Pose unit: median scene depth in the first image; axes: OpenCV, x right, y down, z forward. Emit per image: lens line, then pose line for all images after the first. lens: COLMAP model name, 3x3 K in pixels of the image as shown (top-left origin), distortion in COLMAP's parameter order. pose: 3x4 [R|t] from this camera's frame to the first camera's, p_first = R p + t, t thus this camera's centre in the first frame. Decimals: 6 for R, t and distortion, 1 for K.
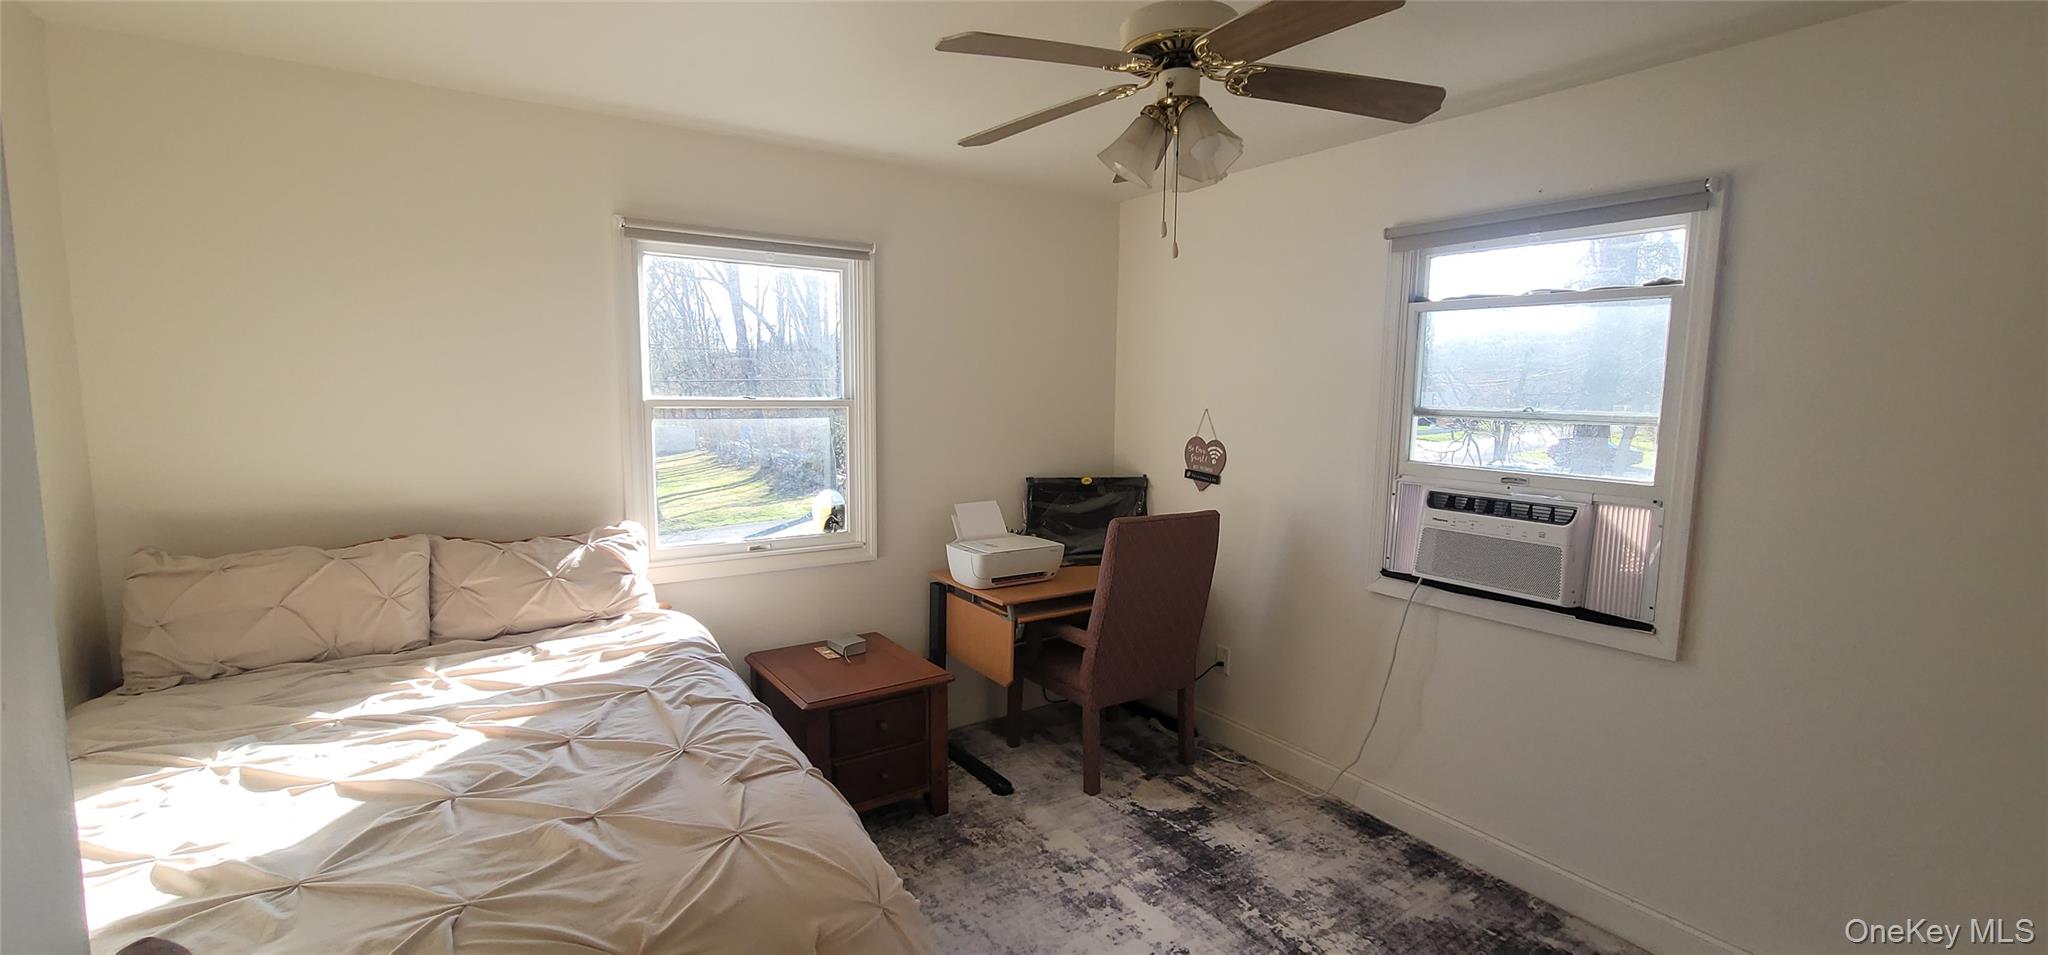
lens RADIAL K [[834.4, 0, 1029.9], [0, 834.4, 475.2], [0, 0, 1]] dist [-0.001465, -0.000109]
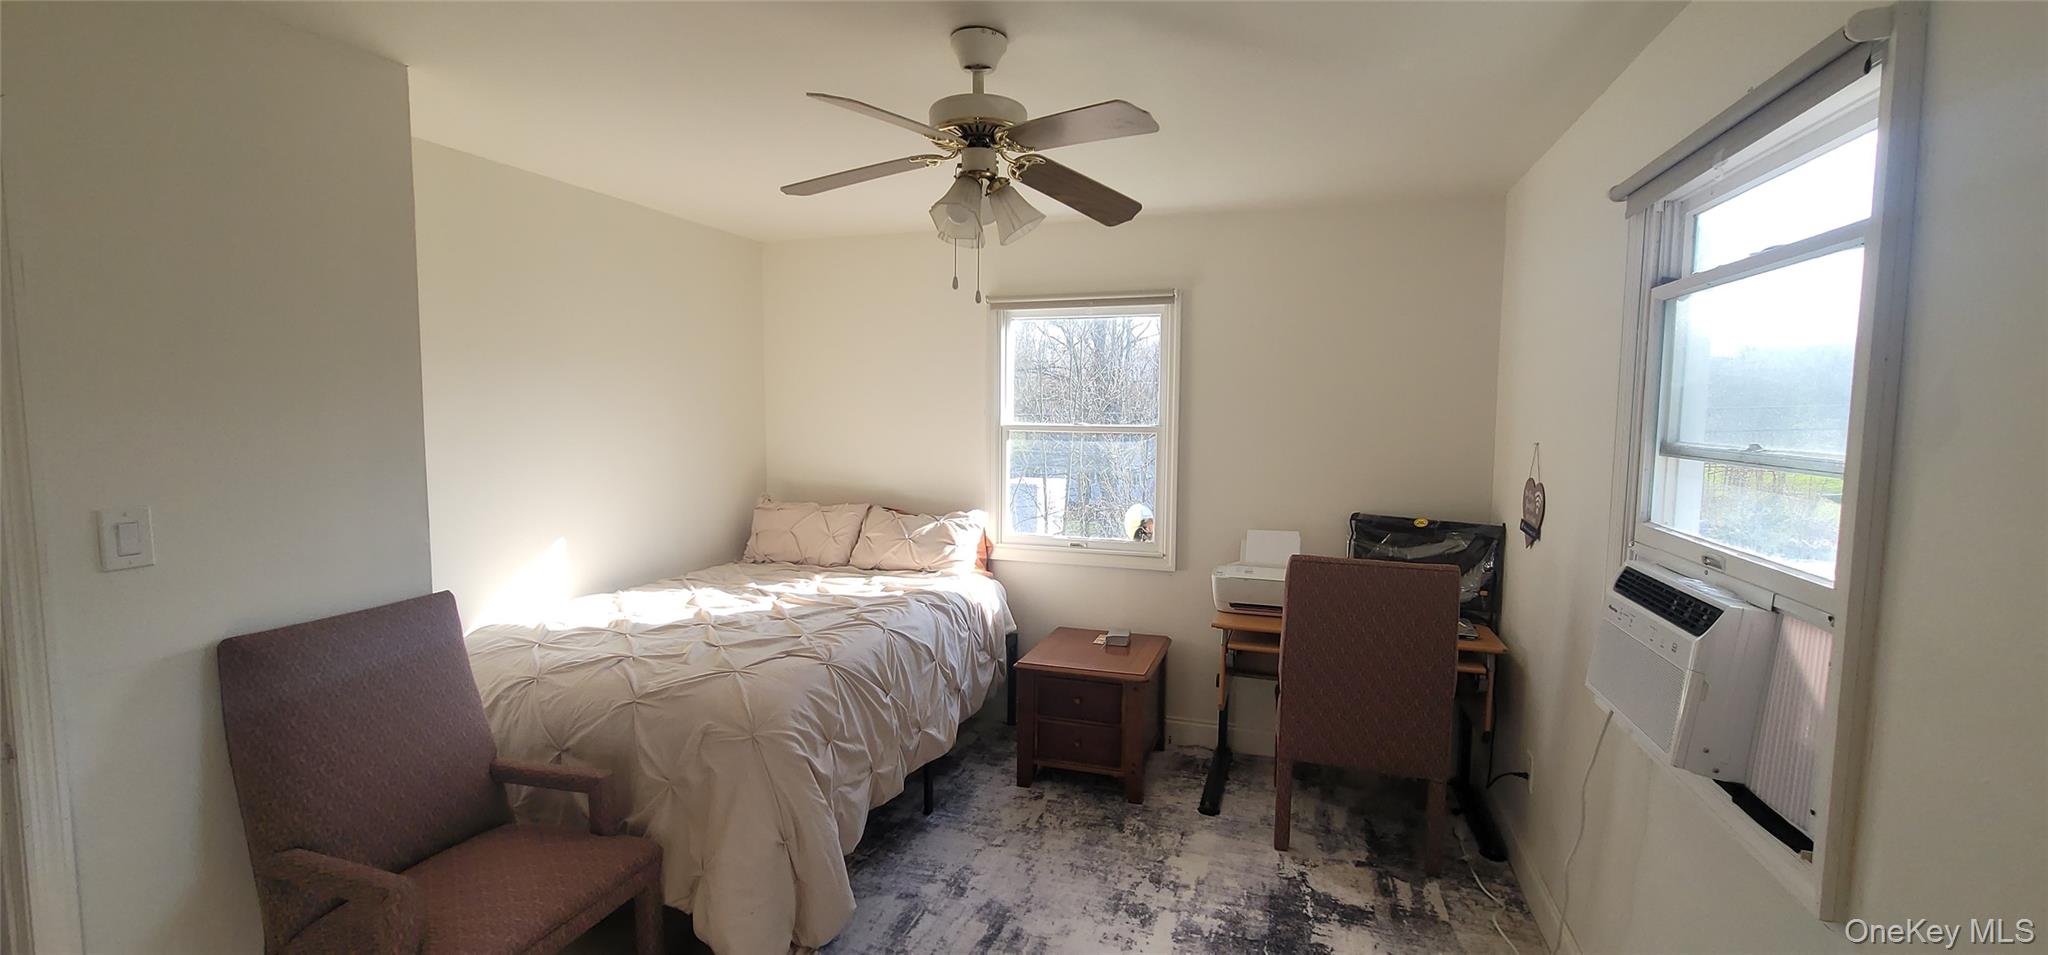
lens RADIAL K [[834.4, 0, 1029.9], [0, 834.4, 475.2], [0, 0, 1]] dist [-0.001465, -0.000109]
pose [[0.610052, 0.052872, -0.790595, 0.654491], [-0.083611, 0.996496, 0.002125, -0.013785], [0.787937, 0.064806, 0.612336, 0.191748]]
